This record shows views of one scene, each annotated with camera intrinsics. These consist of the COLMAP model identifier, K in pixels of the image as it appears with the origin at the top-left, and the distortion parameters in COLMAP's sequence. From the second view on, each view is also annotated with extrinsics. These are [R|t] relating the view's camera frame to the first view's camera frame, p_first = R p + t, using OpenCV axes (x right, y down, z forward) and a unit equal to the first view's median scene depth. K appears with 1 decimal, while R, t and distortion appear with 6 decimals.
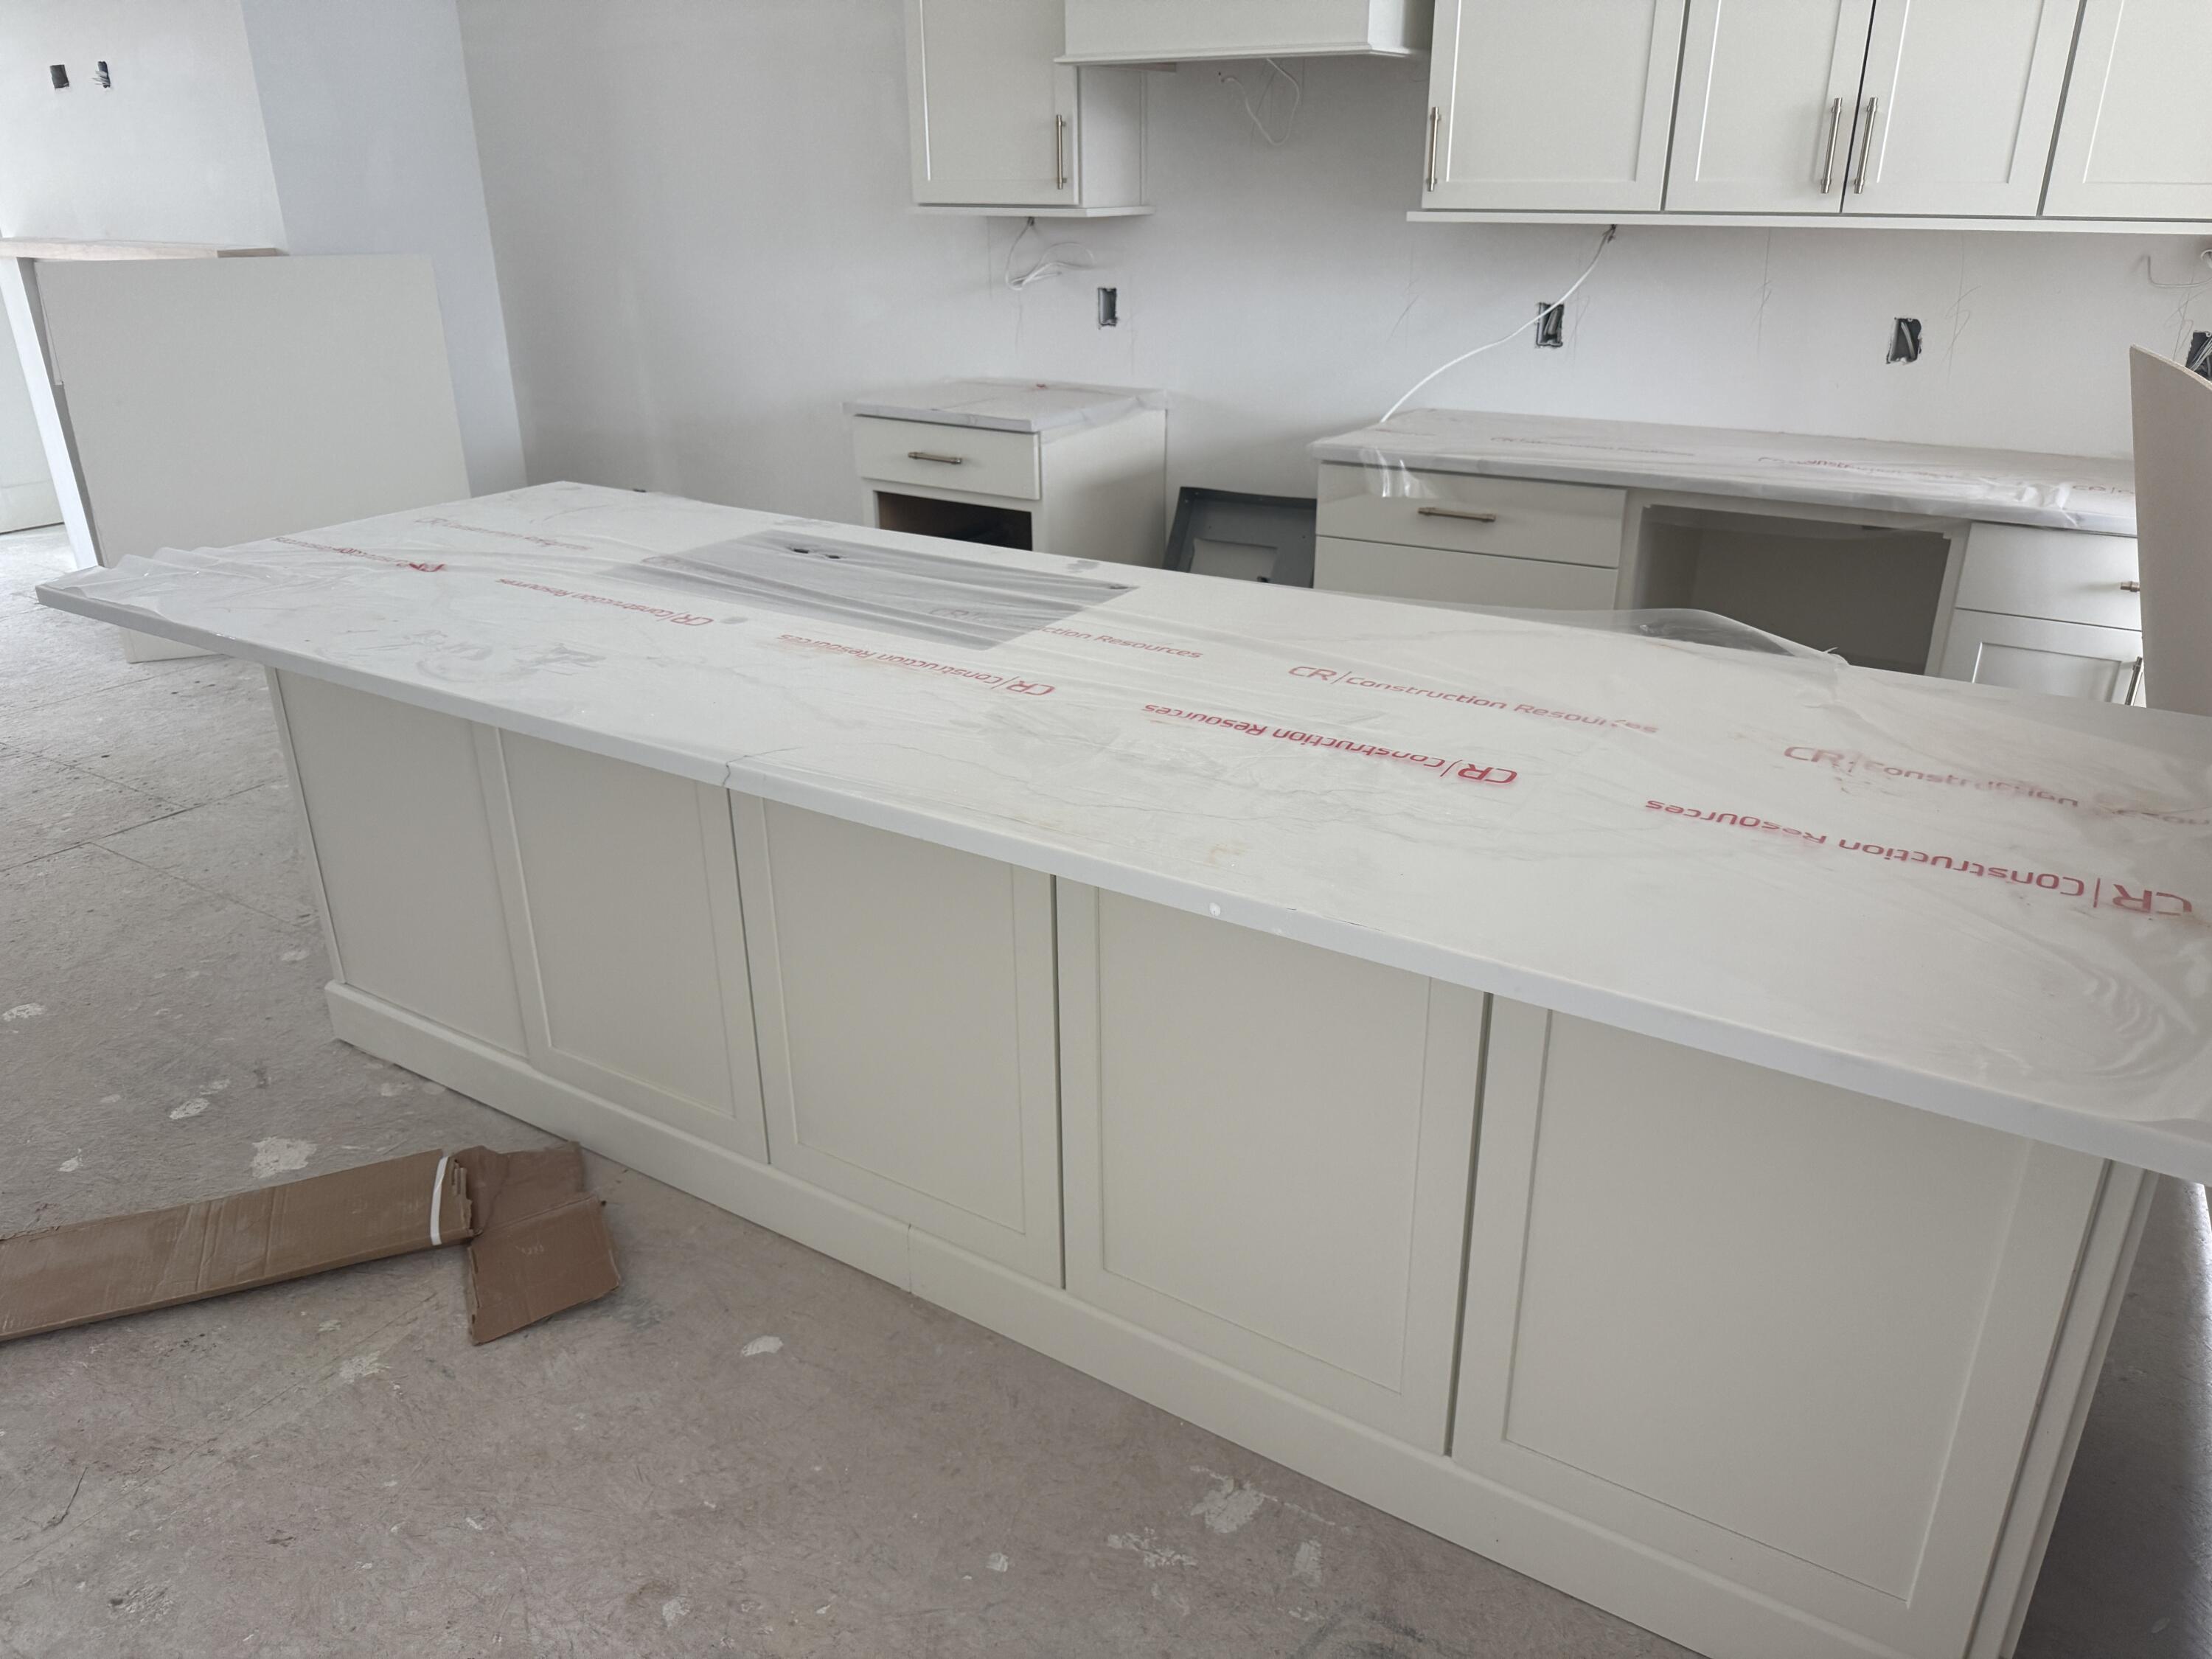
lens RADIAL K [[1560.6, 0, 1106.0], [0, 1560.6, 829.5], [0, 0, 1]] dist [0.053059, -0.071169]
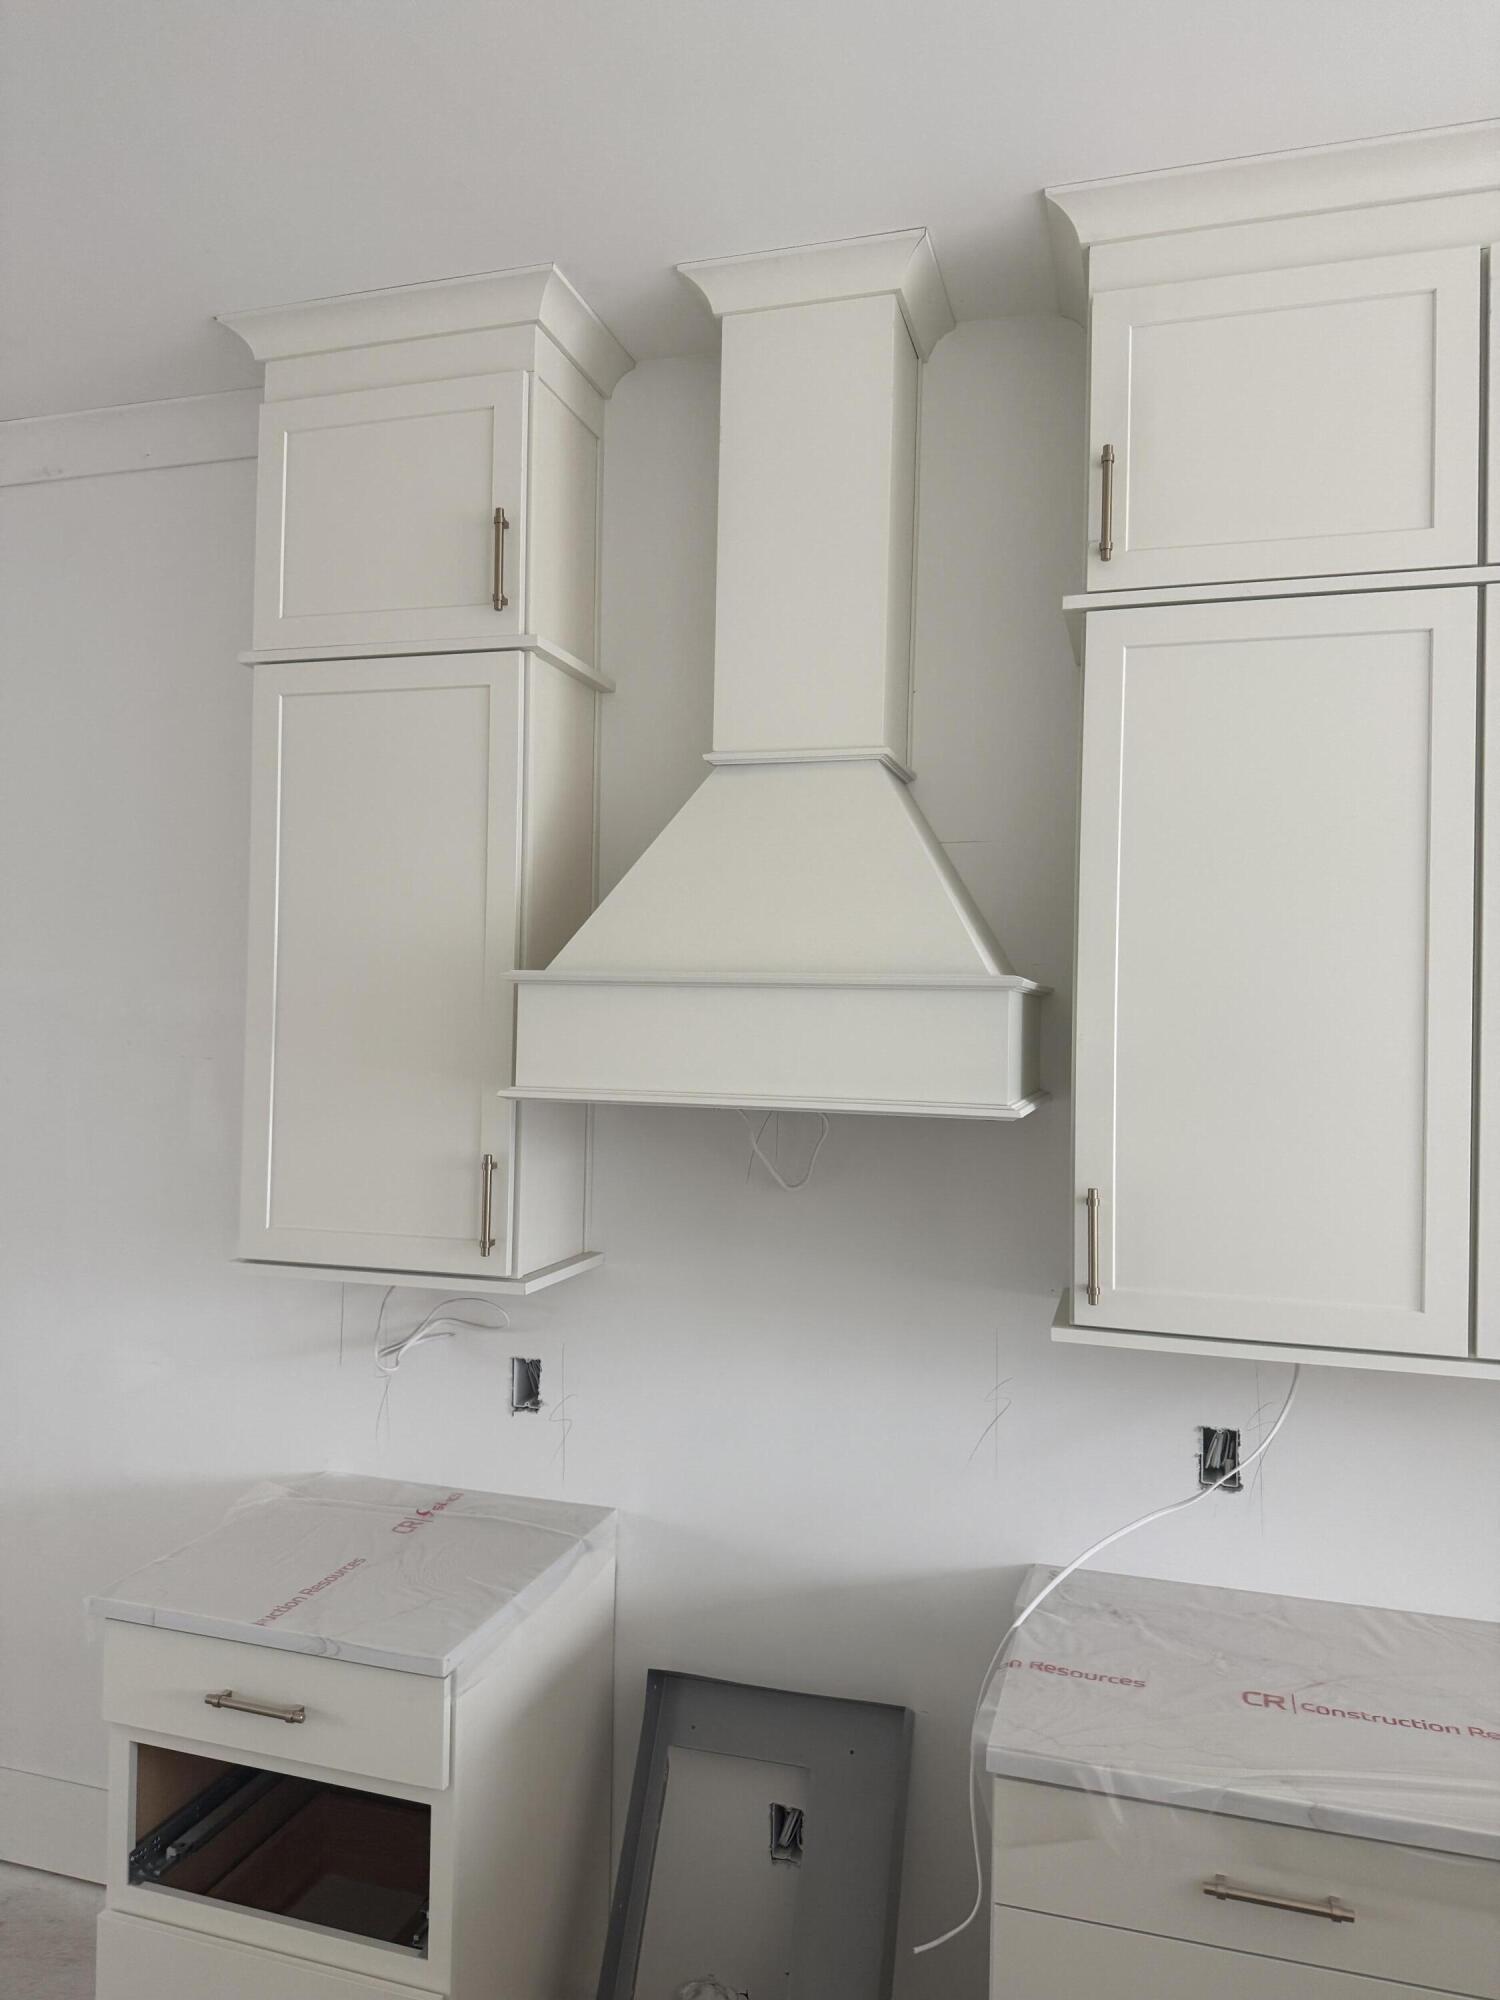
lens RADIAL K [[1411.0, 0, 750.0], [0, 1411.0, 1000.0], [0, 0, 1]] dist [0.053059, -0.071169]
pose [[0.963989, 0.032765, 0.263917, -0.082675], [0.079210, 0.911968, -0.402543, -0.255986], [-0.253873, 0.408952, 0.876531, 0.402649]]
